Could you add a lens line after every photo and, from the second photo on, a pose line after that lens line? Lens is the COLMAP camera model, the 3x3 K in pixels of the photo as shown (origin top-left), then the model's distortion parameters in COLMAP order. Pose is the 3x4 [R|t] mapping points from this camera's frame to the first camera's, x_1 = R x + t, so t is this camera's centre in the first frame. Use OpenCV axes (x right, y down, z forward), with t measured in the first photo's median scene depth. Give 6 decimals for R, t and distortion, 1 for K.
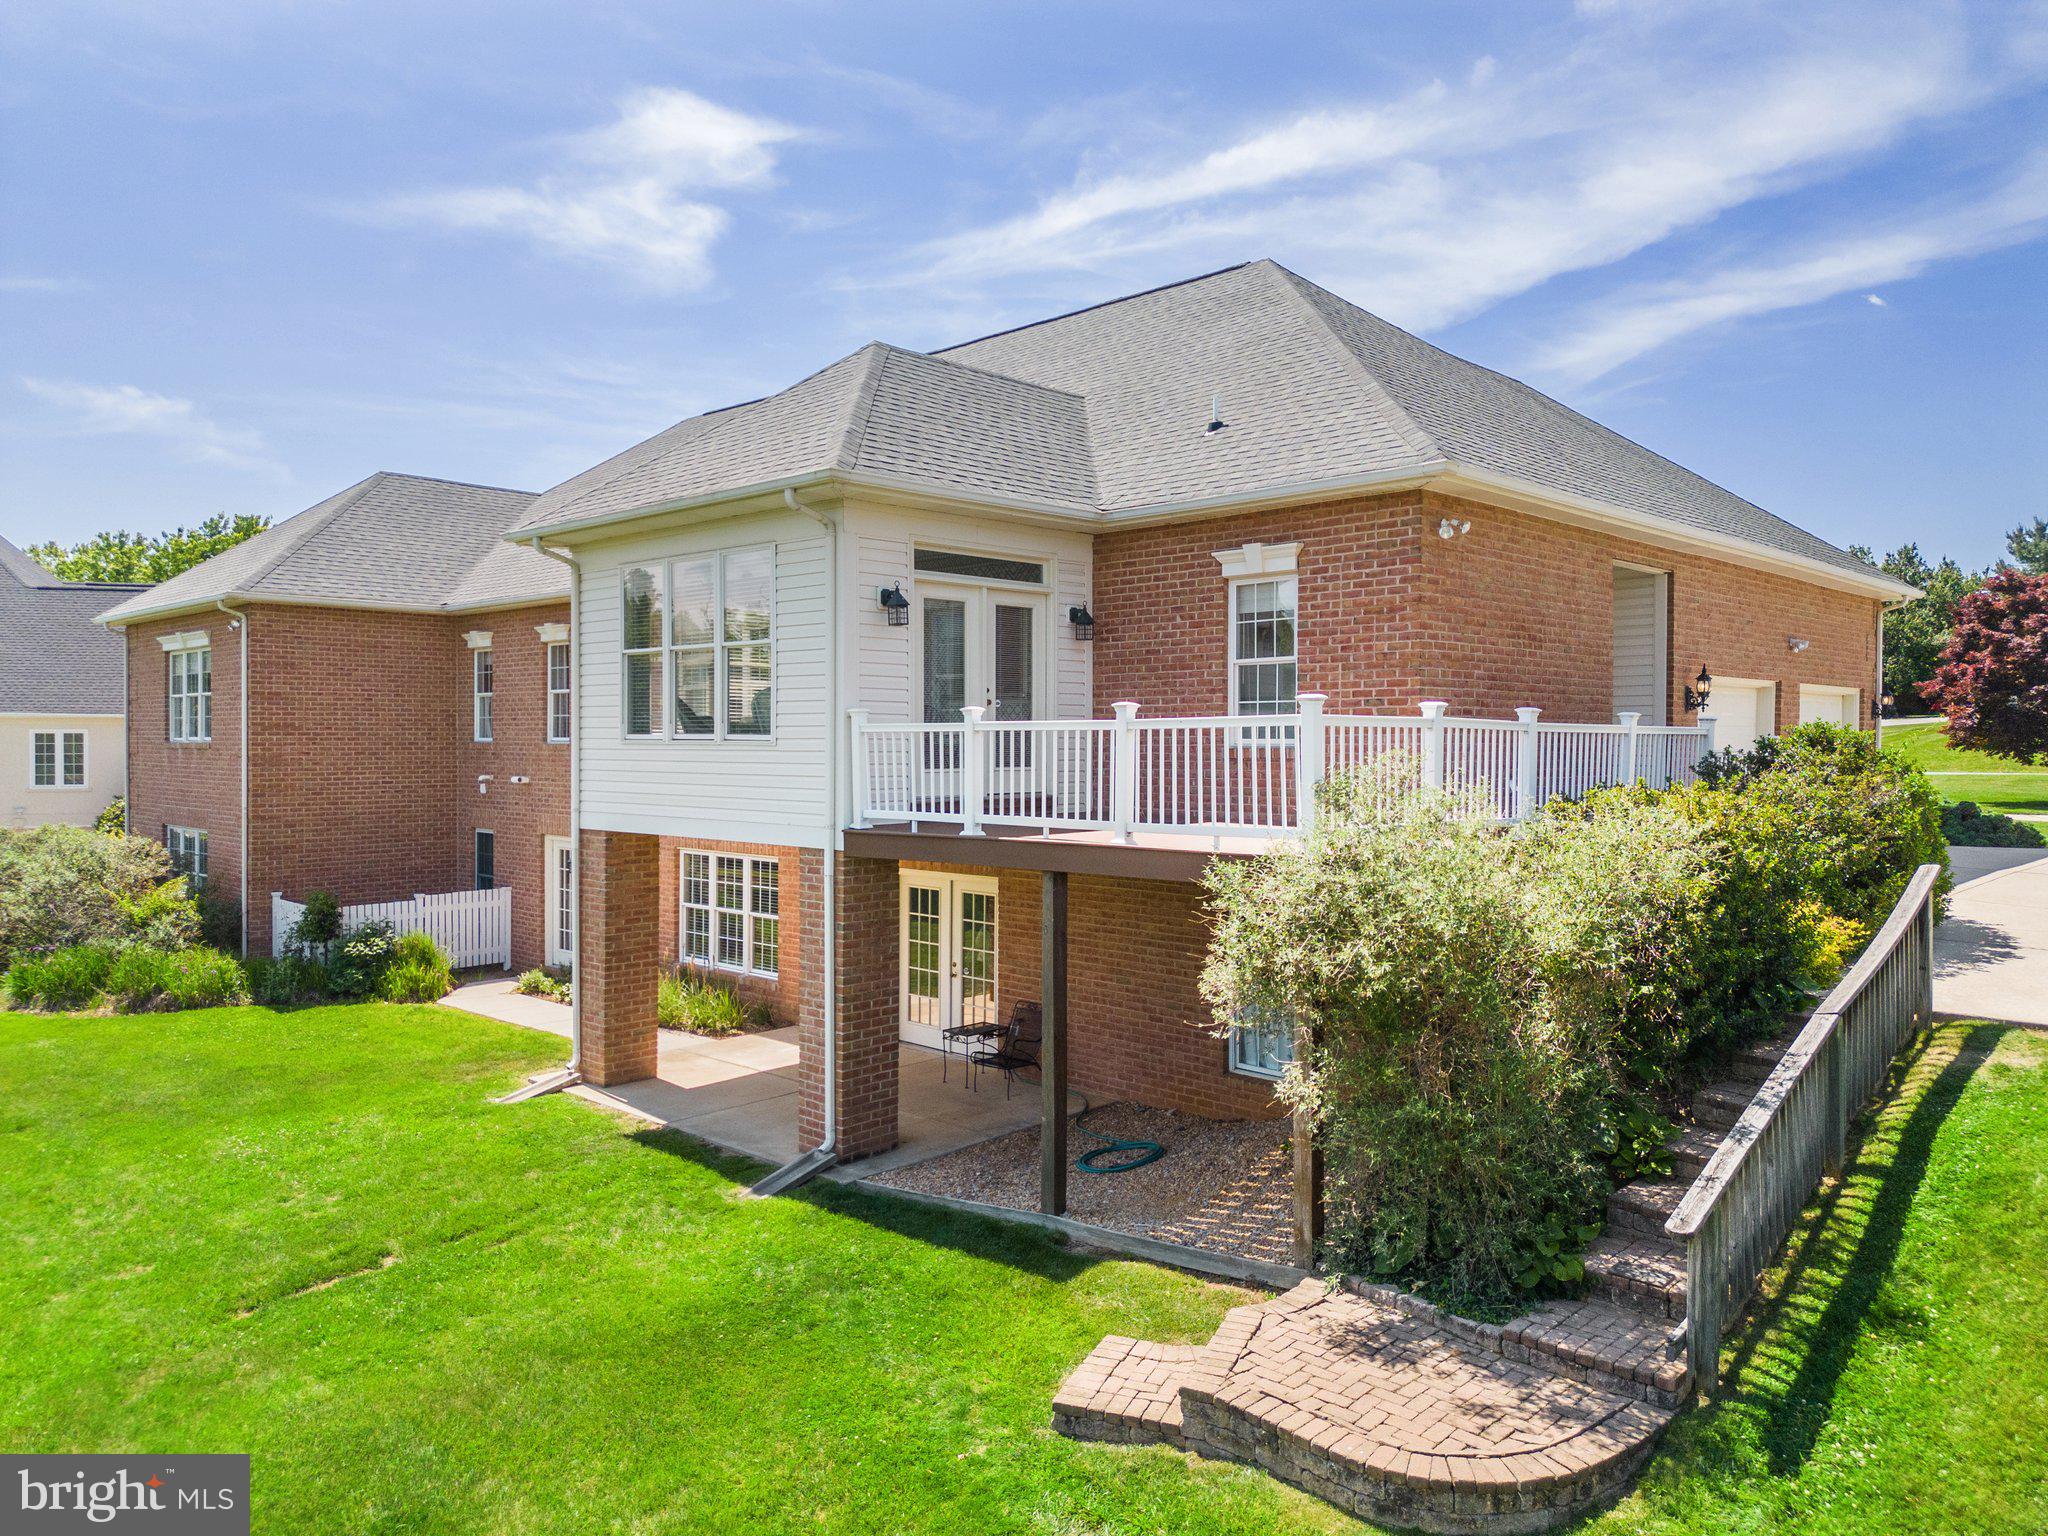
lens RADIAL K [[1459.4, 0, 1002.5], [0, 1459.4, 777.1], [0, 0, 1]] dist [0.040246, -0.019602]
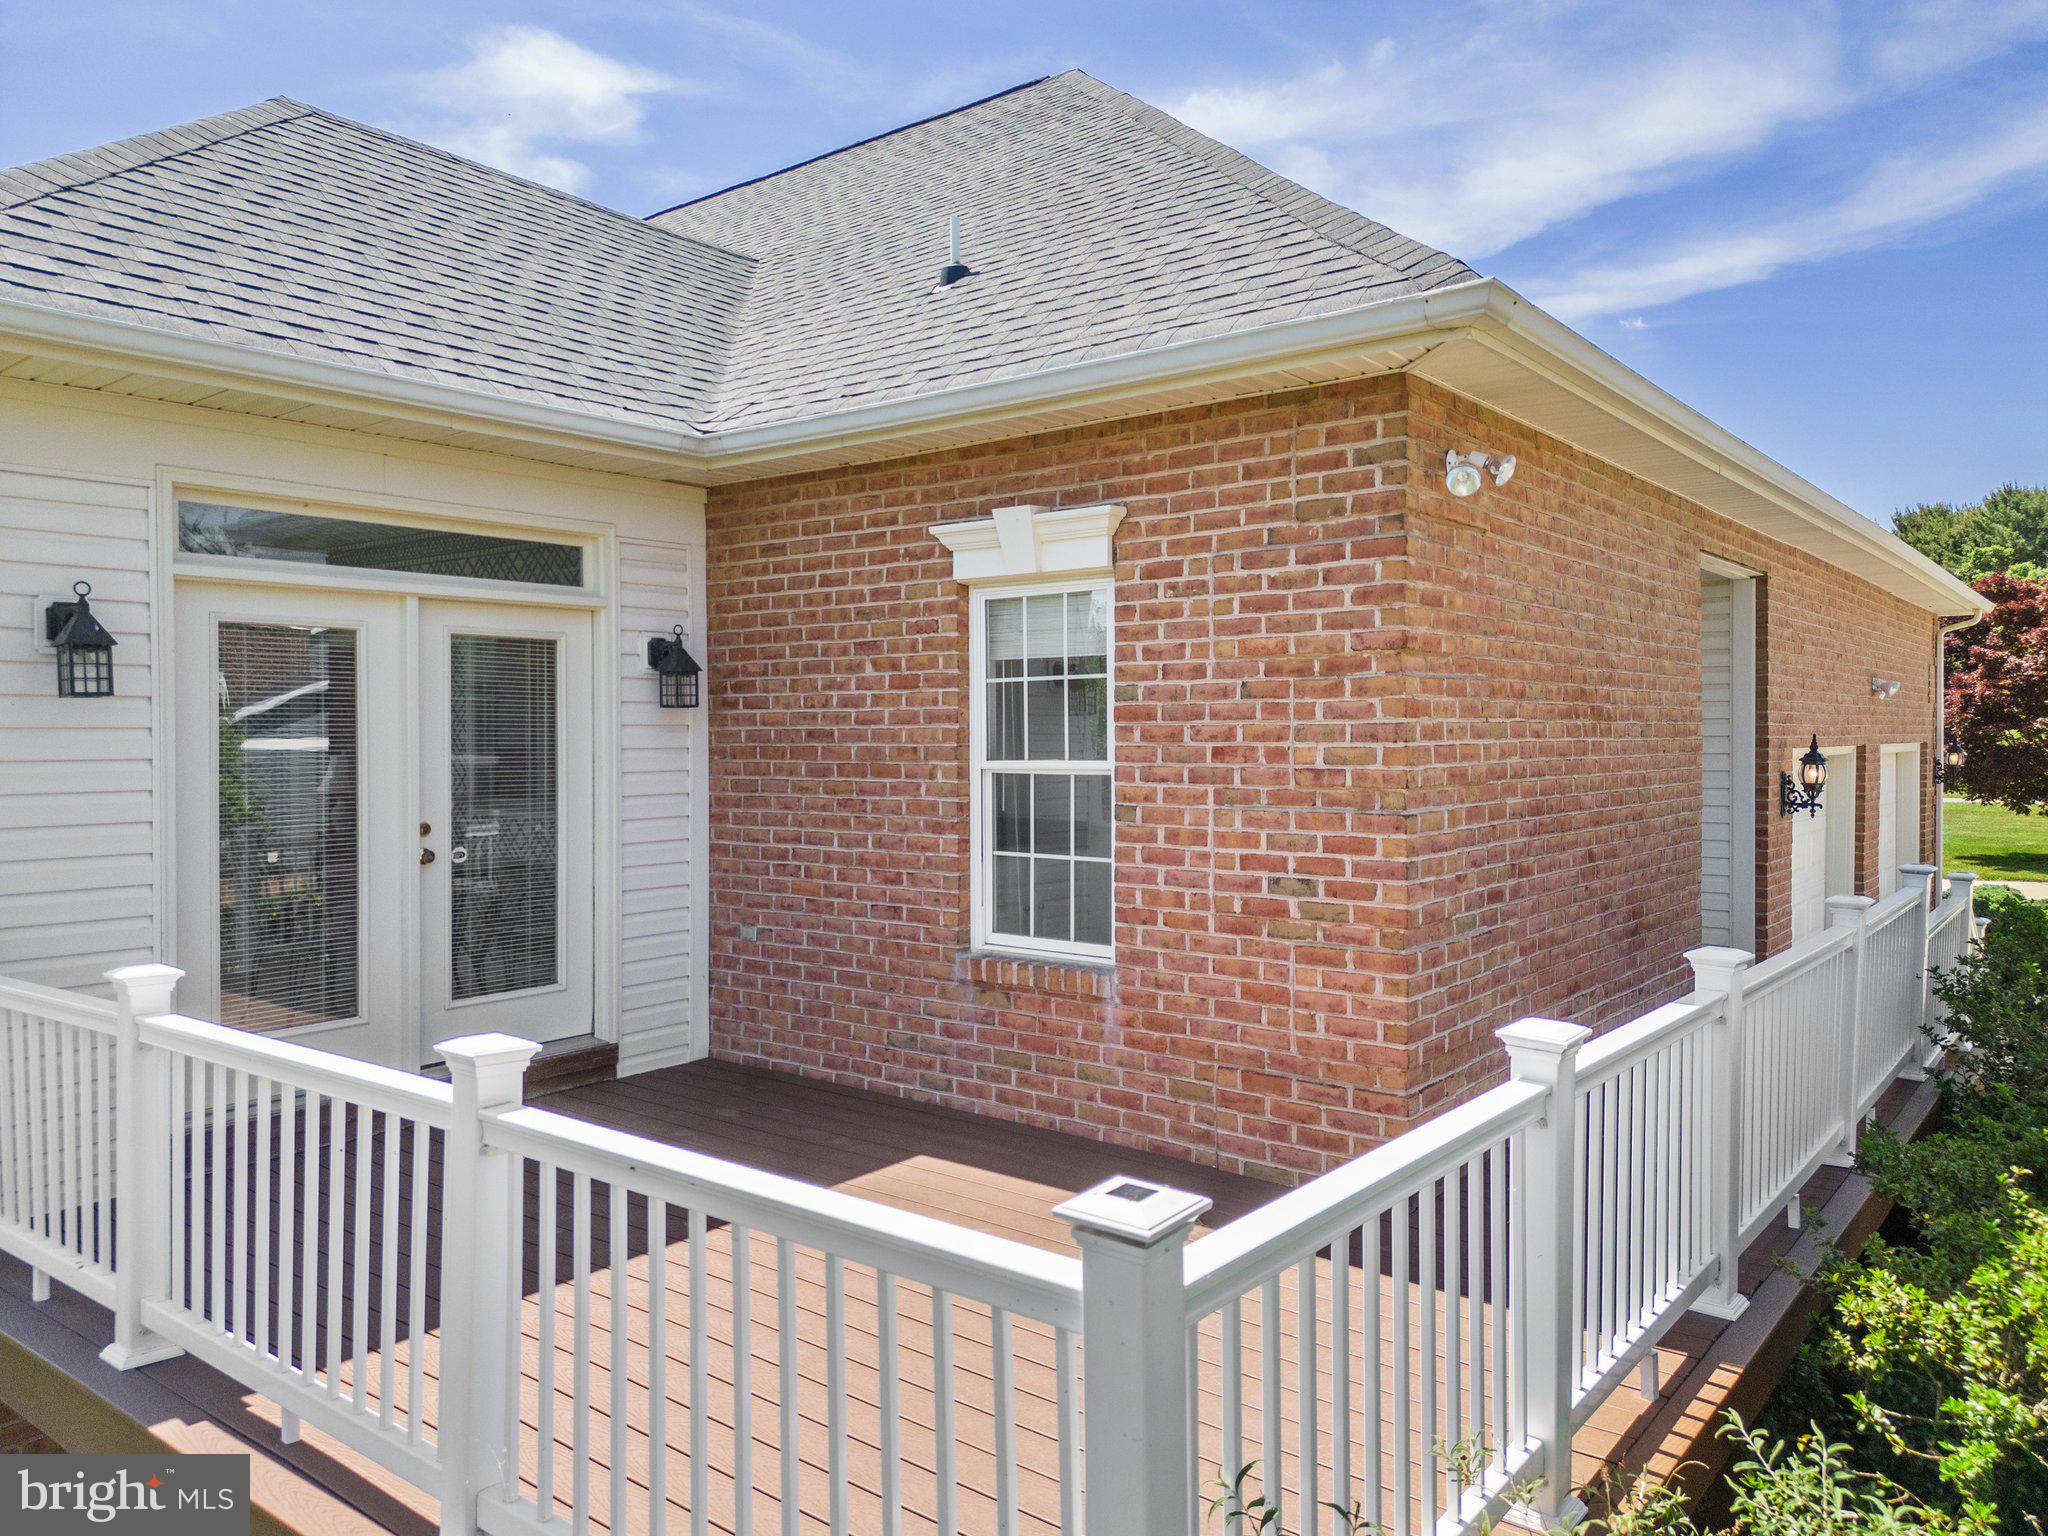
lens RADIAL K [[1459.4, 0, 1042.5], [0, 1459.4, 764.3], [0, 0, 1]] dist [0.040246, -0.019602]
pose [[0.991329, -0.007897, 0.131168, 0.117191], [0.007938, 0.999968, 0.000210, -0.079095], [-0.131166, 0.000833, 0.991360, 0.542604]]
